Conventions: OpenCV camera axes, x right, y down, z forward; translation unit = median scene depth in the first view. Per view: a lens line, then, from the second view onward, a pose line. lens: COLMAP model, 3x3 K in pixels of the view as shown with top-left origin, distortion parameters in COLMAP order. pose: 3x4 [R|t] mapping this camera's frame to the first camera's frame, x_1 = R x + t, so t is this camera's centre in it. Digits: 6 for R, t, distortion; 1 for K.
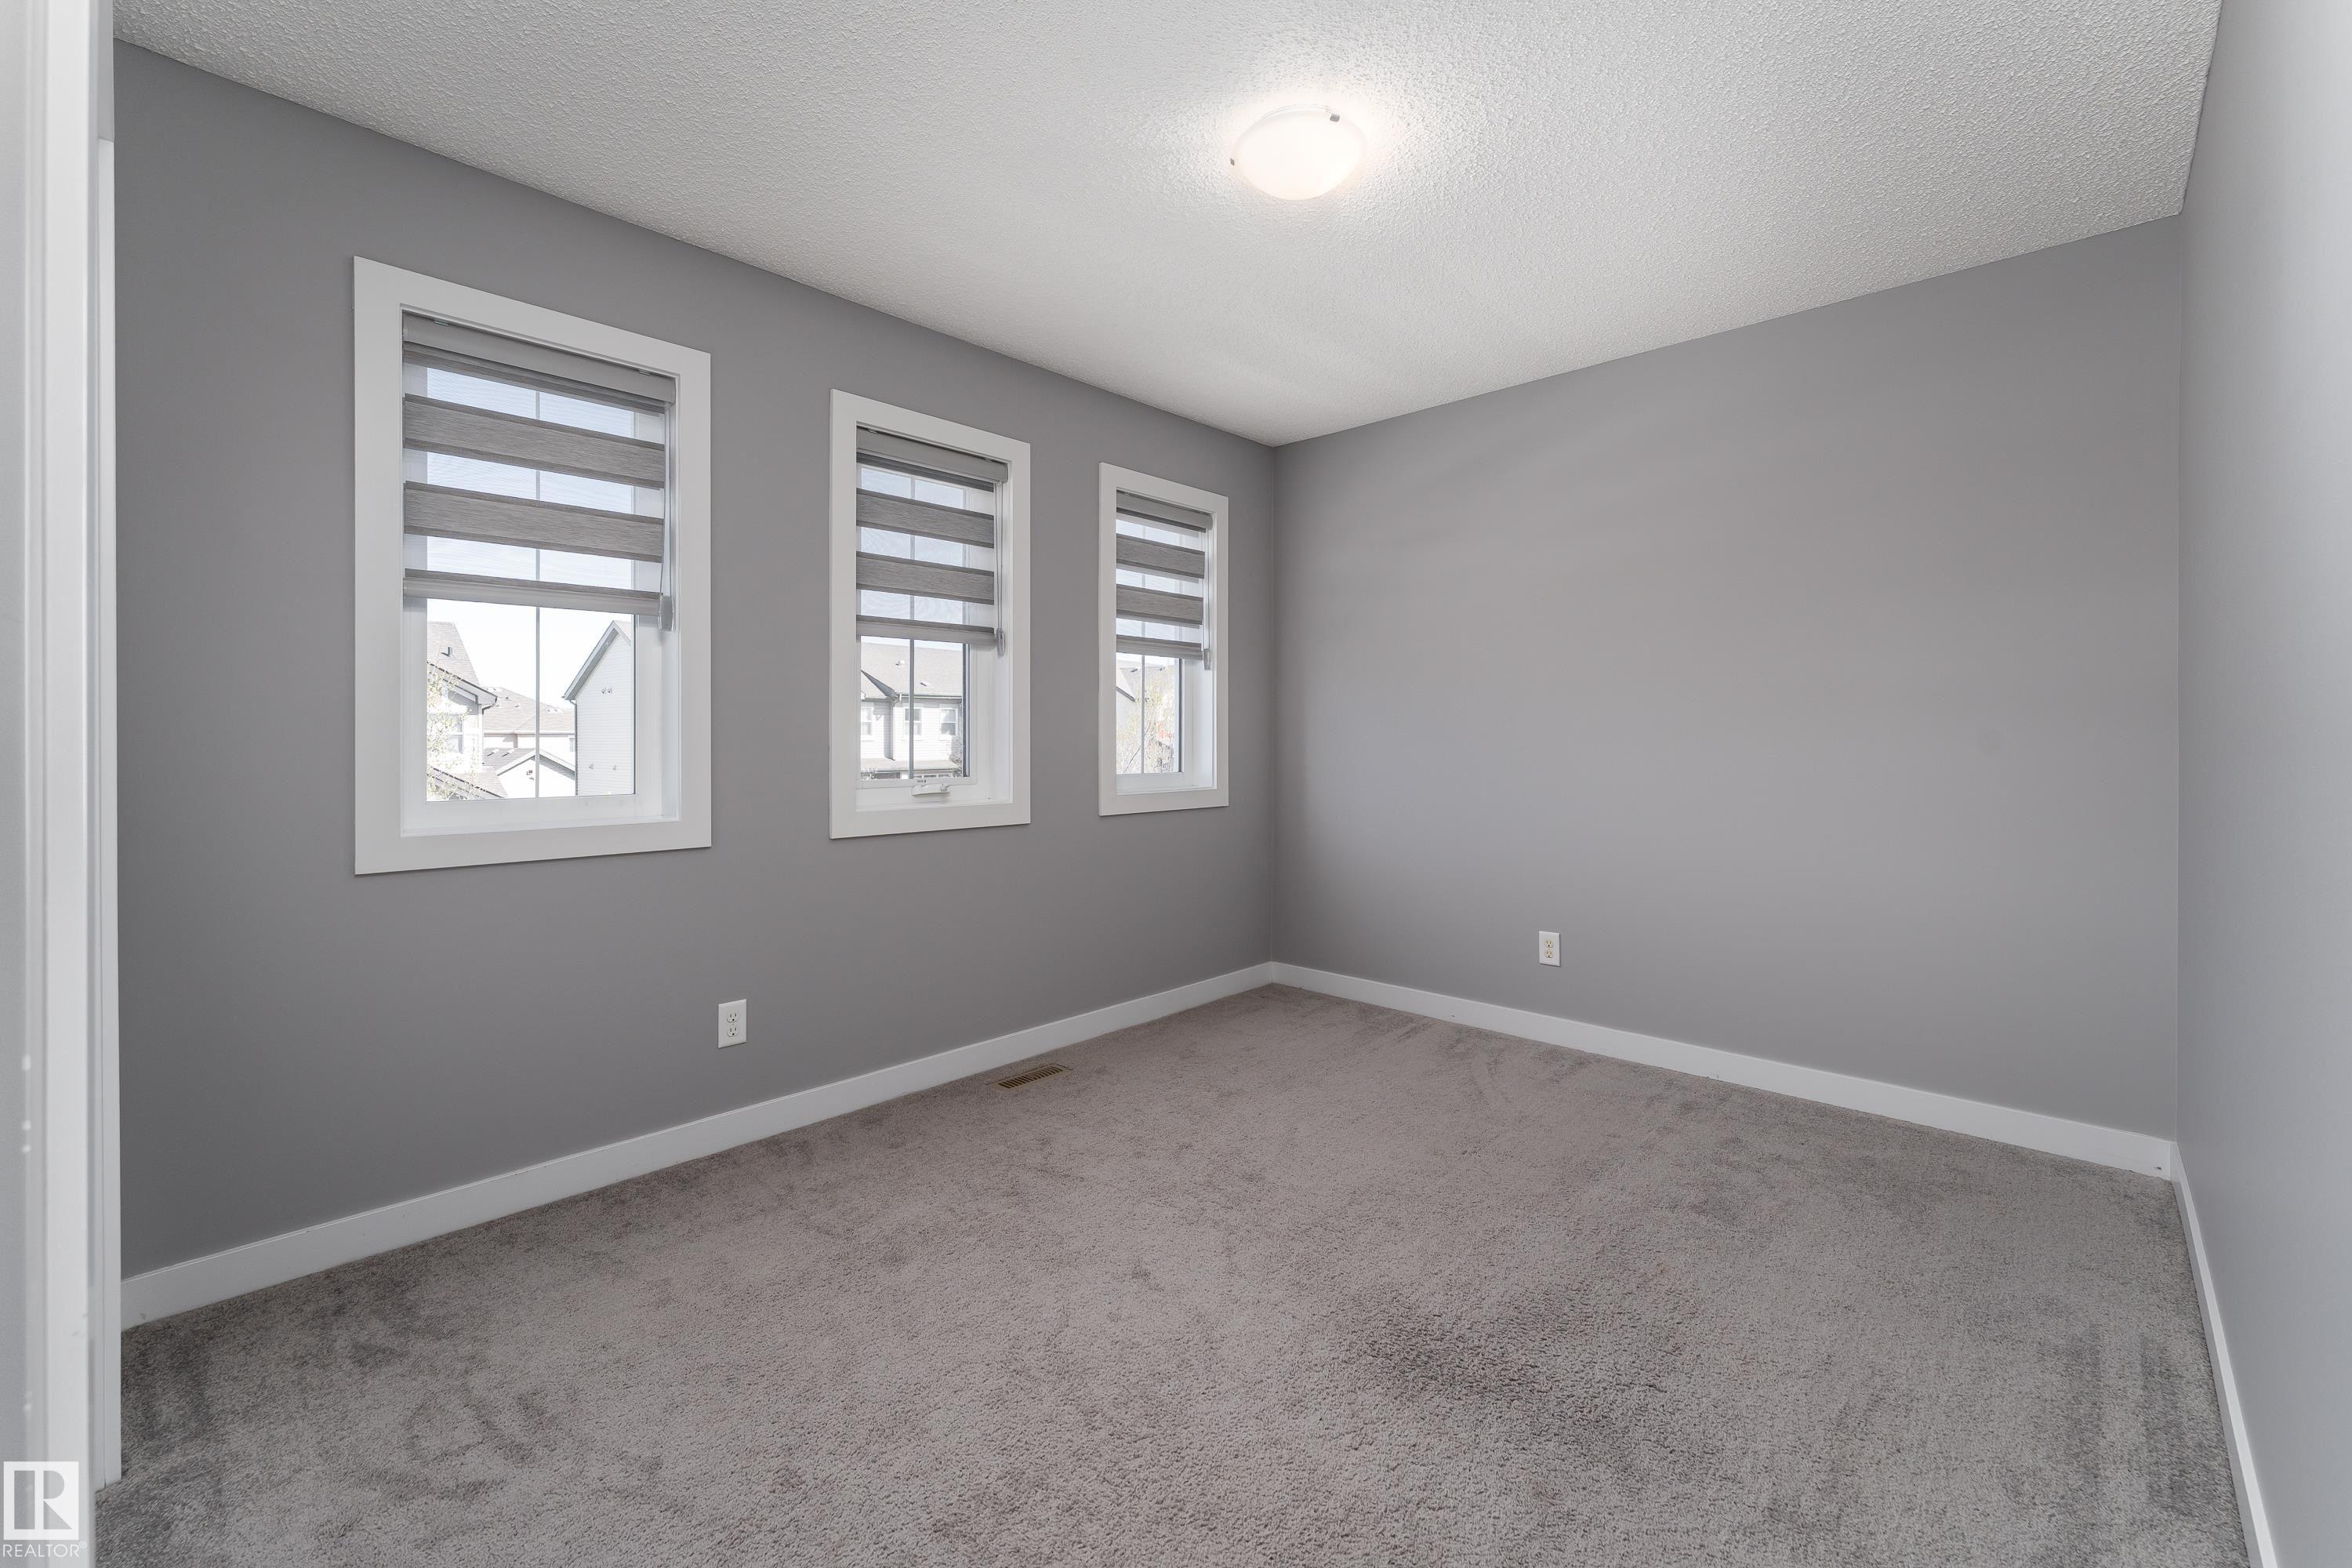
lens RADIAL K [[944.2, 0, 1174.1], [0, 944.2, 745.0], [0, 0, 1]] dist [-0.013710, -0.000028]
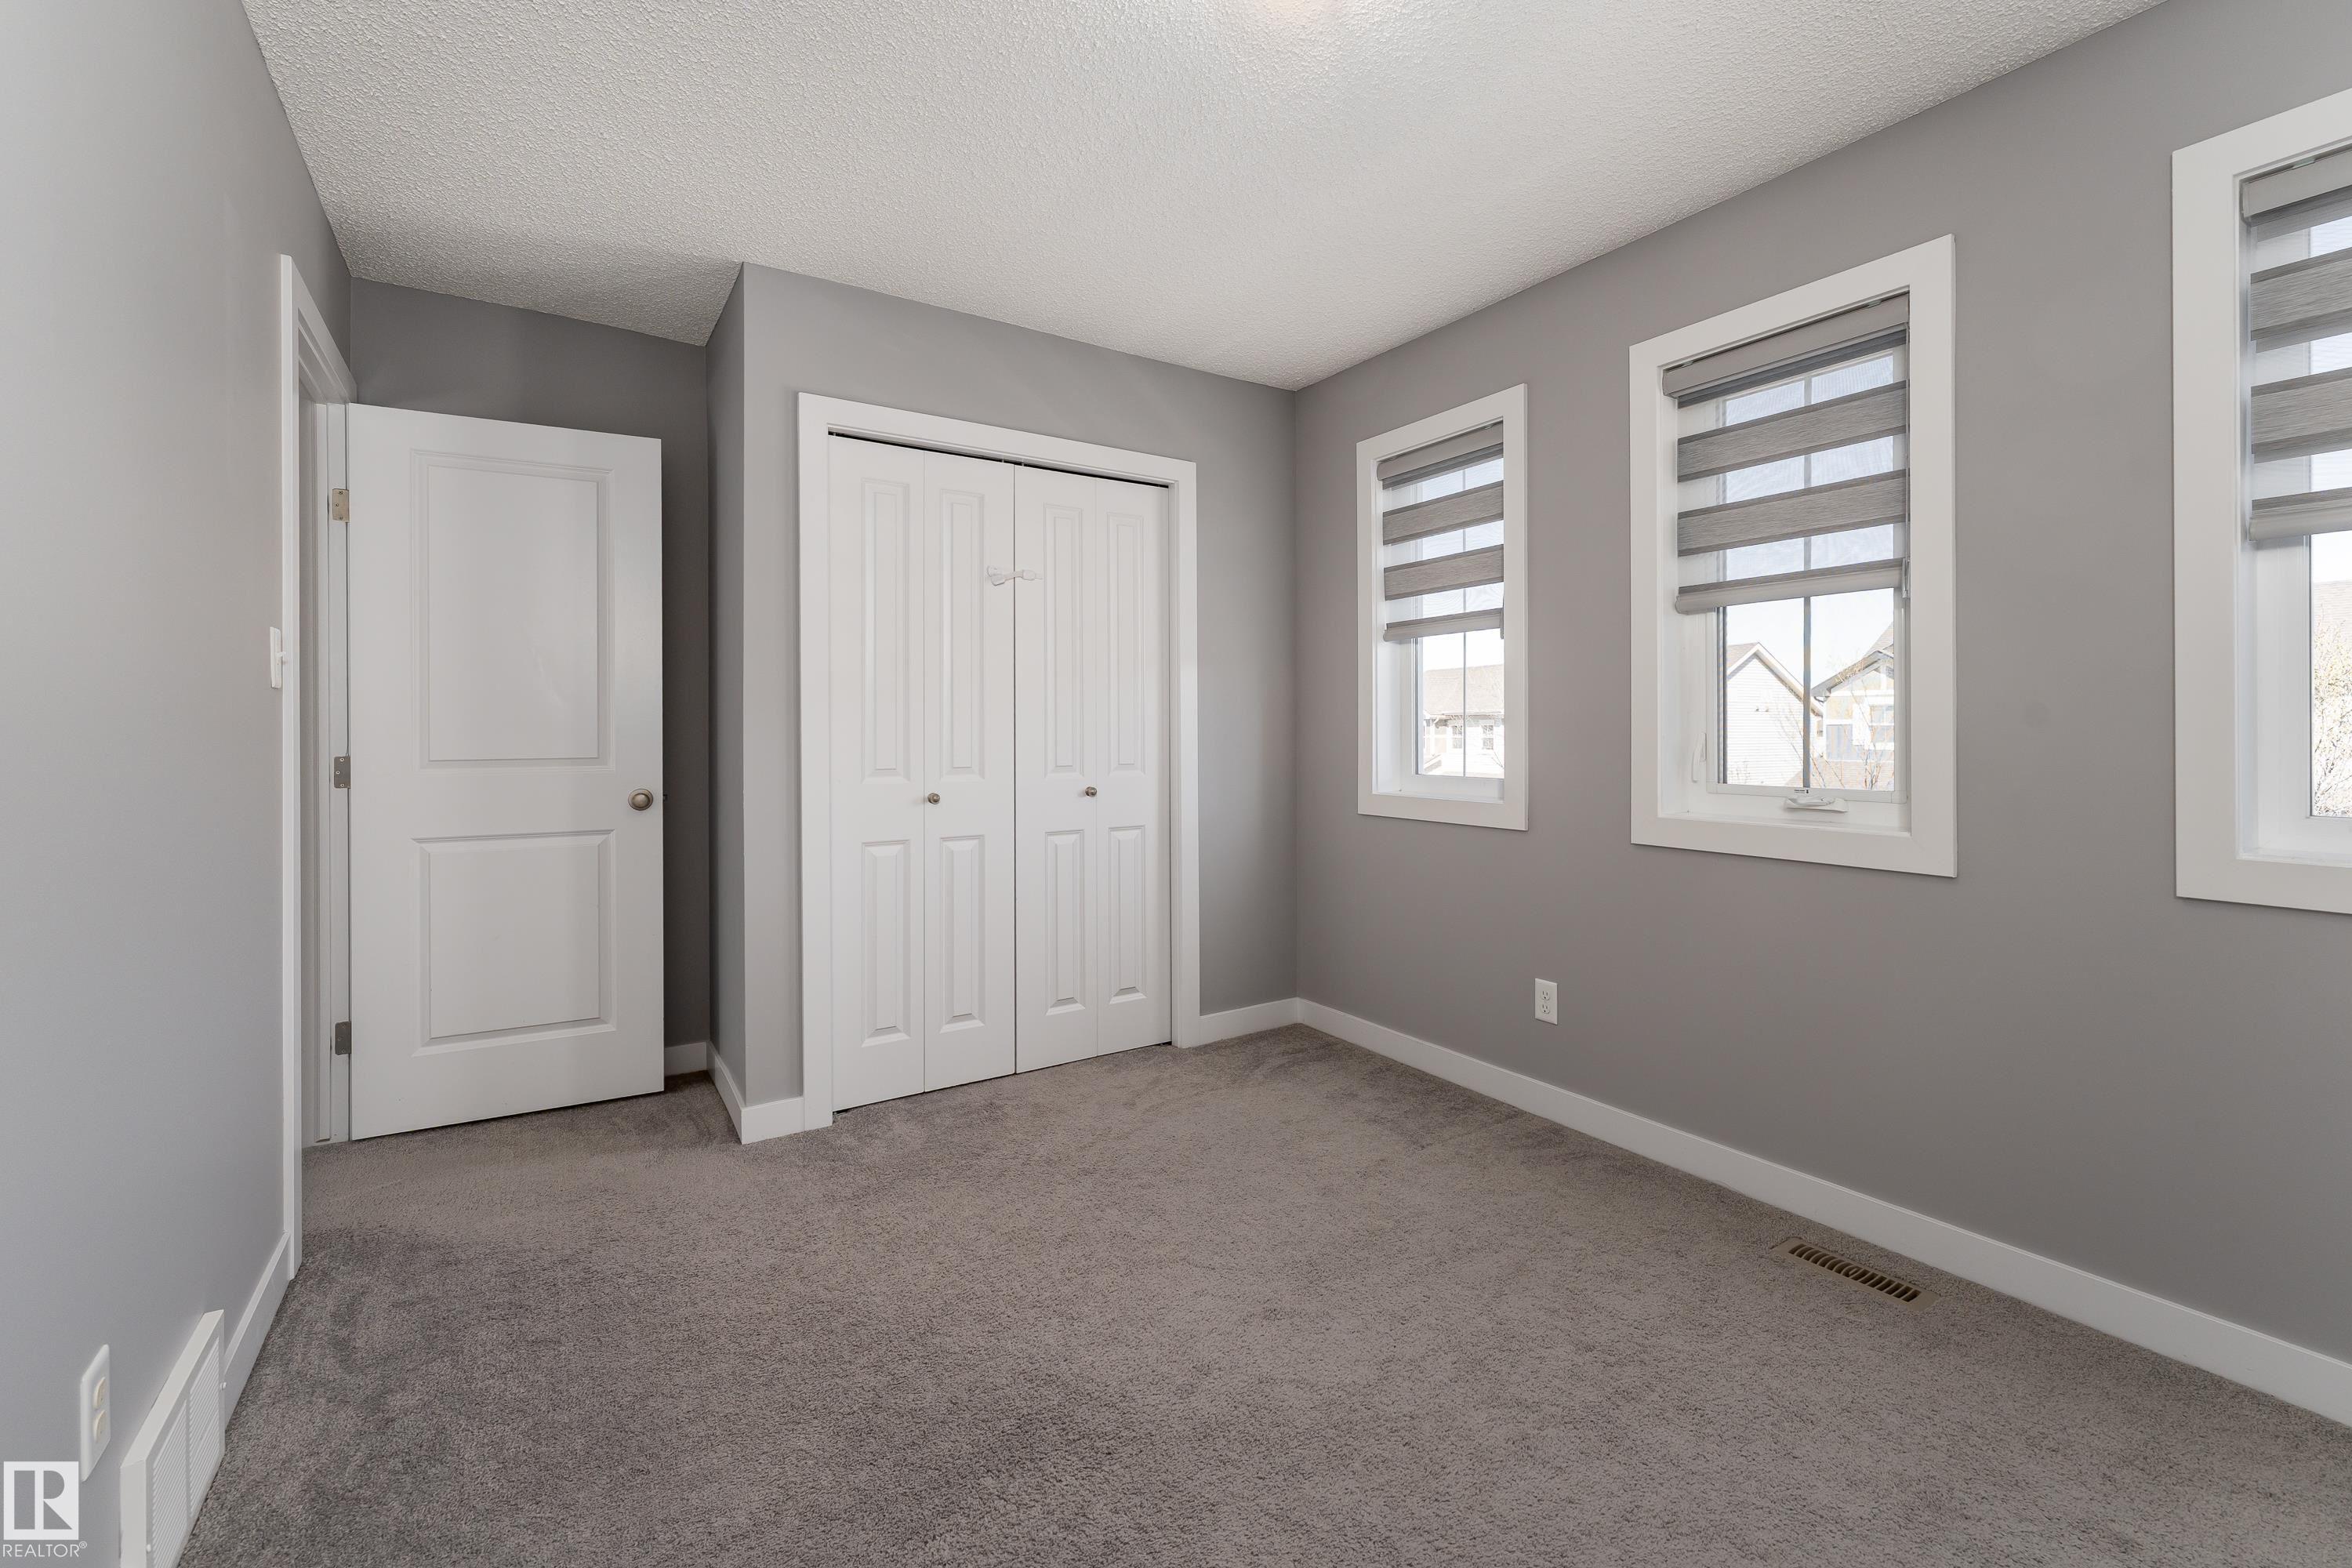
lens RADIAL K [[971.4, 0, 1179.1], [0, 971.4, 716.5], [0, 0, 1]] dist [0.004100, 0.000194]
pose [[-0.216321, -0.006784, -0.976299, 0.652943], [0.000058, 0.999976, -0.006961, -0.015356], [0.976322, -0.001562, -0.216316, 0.786977]]
